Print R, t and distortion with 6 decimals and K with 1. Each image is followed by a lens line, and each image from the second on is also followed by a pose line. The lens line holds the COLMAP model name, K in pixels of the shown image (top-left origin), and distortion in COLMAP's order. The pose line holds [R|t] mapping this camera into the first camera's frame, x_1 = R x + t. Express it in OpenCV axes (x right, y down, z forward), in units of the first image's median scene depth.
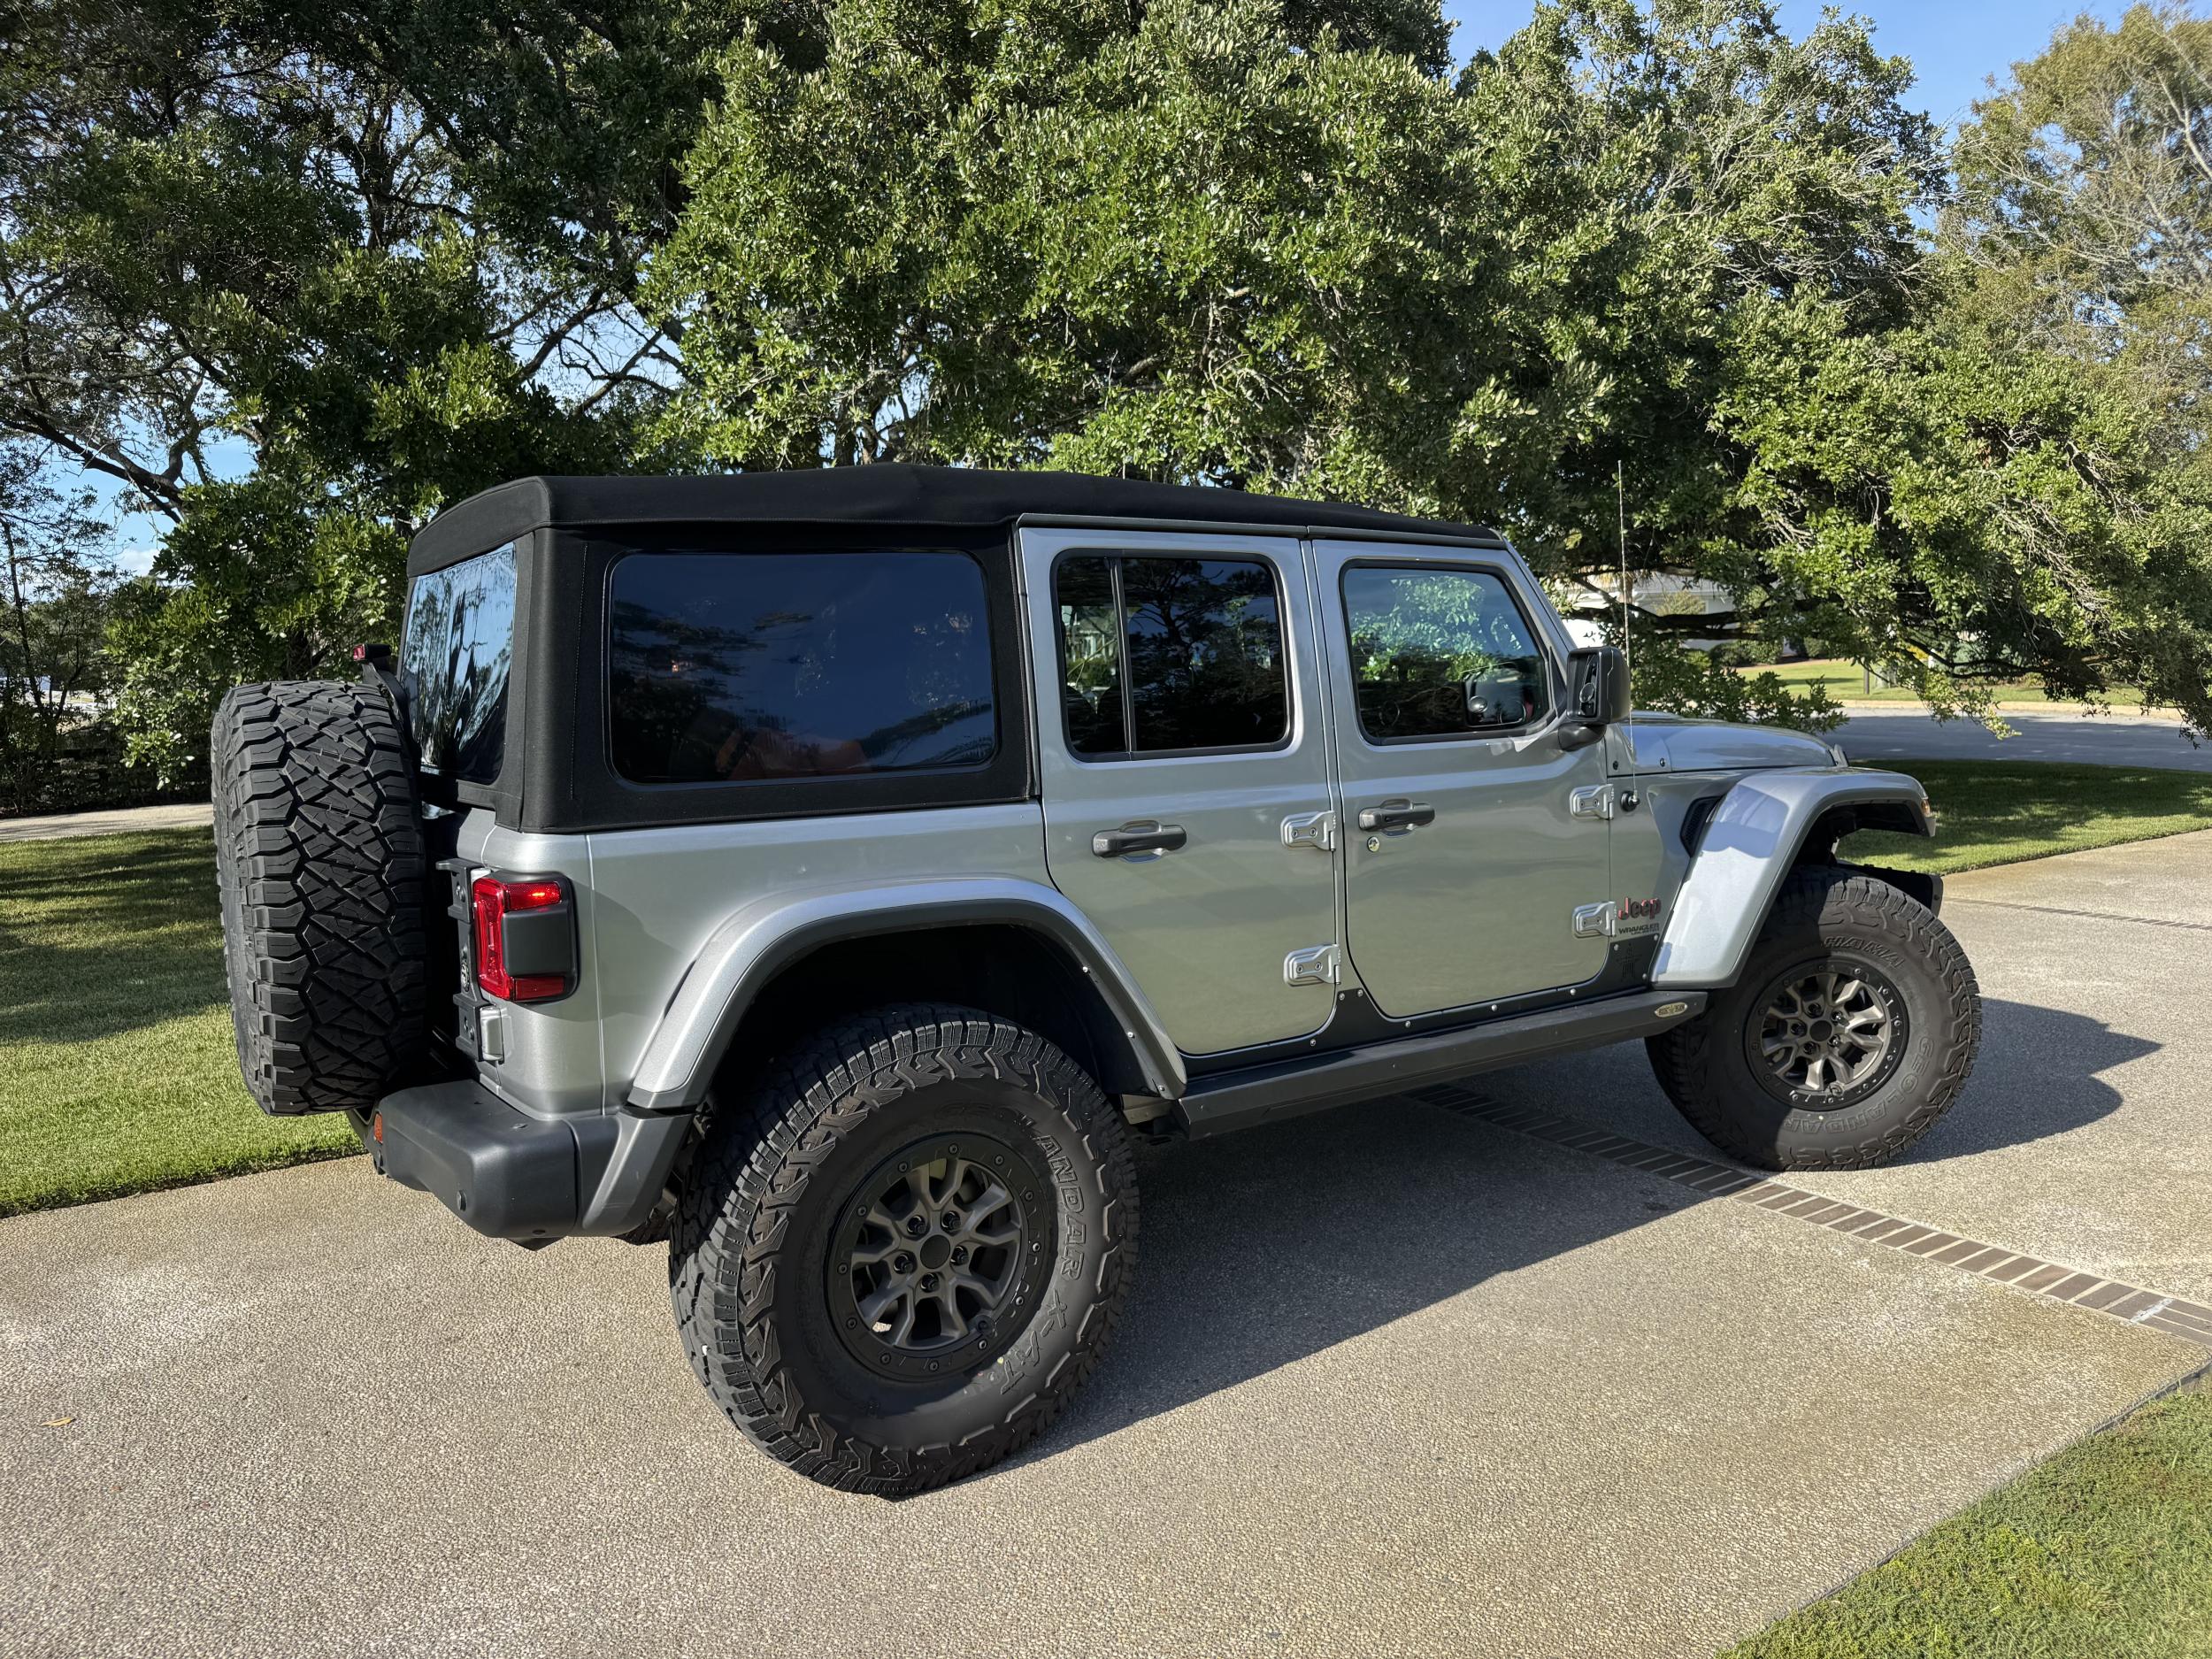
lens RADIAL K [[1597.6, 0, 1057.0], [0, 1597.6, 861.6], [0, 0, 1]] dist [0.038163, -0.001124]
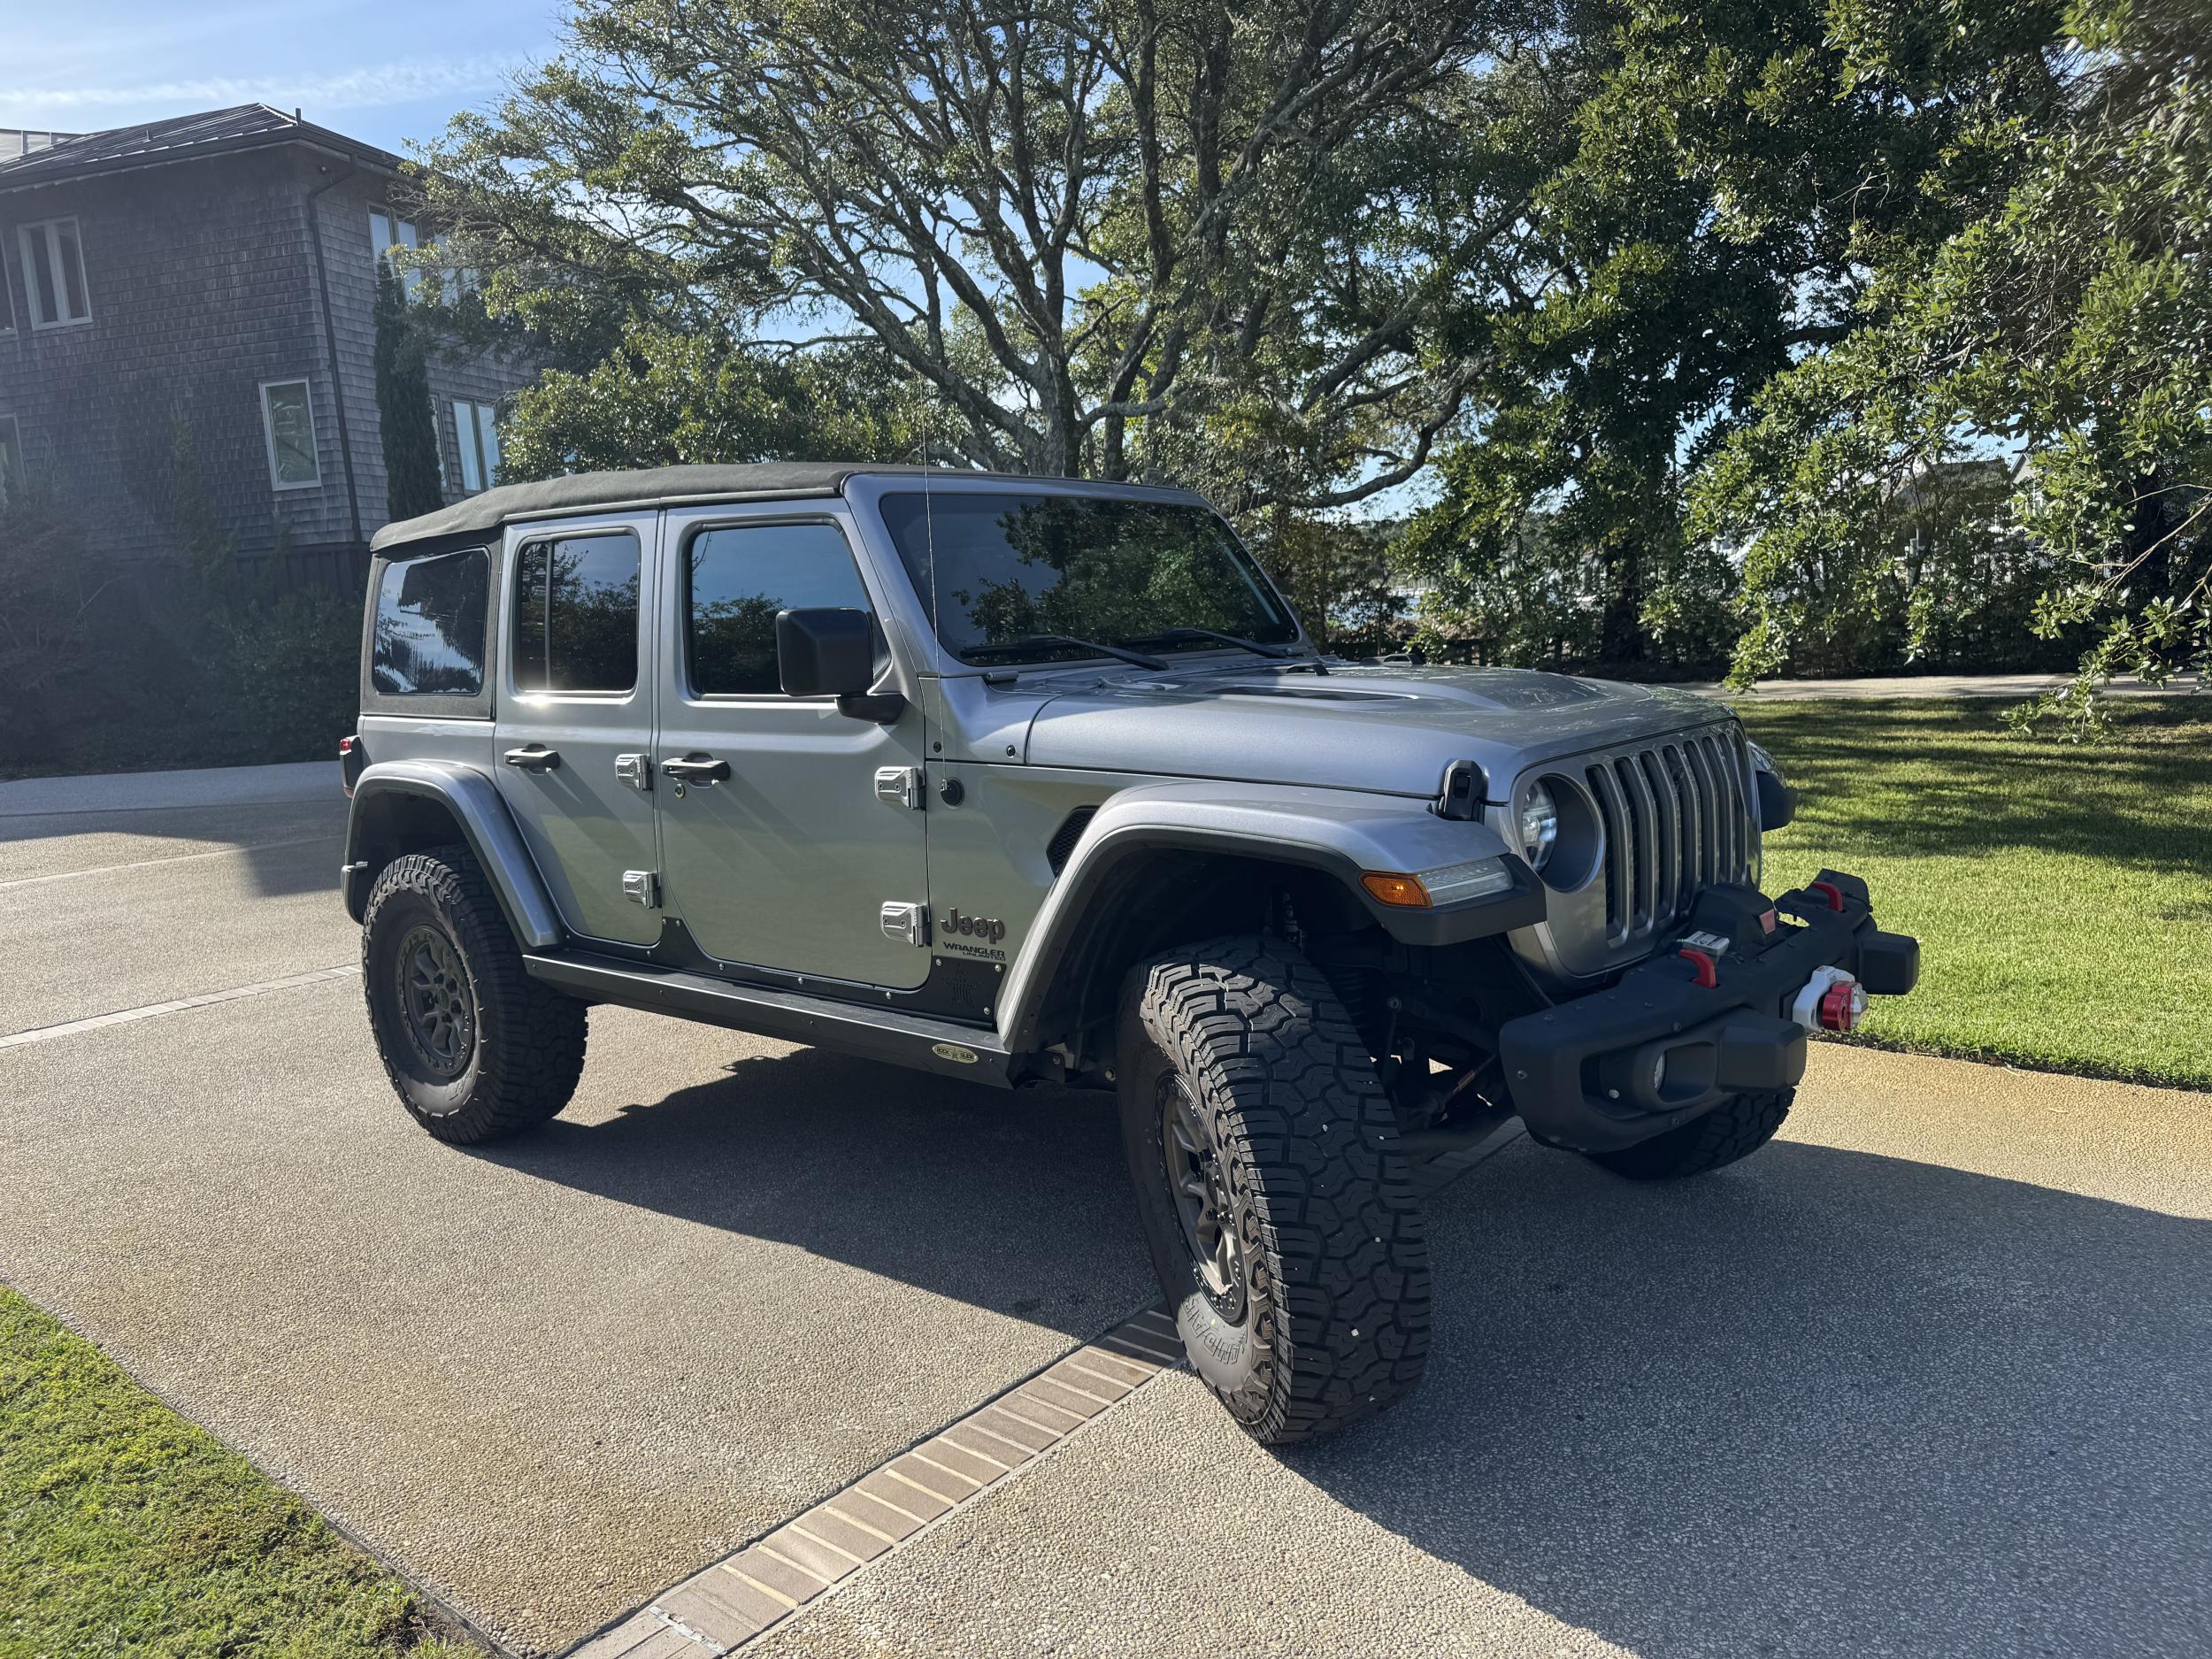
lens RADIAL K [[1599.0, 0, 1169.1], [0, 1599.0, 825.8], [0, 0, 1]] dist [-0.003960, 0.040181]
pose [[0.301823, 0.147726, -0.941849, 0.546421], [-0.080624, 0.988338, 0.129181, -0.063310], [0.949949, 0.036946, 0.310213, 0.402519]]
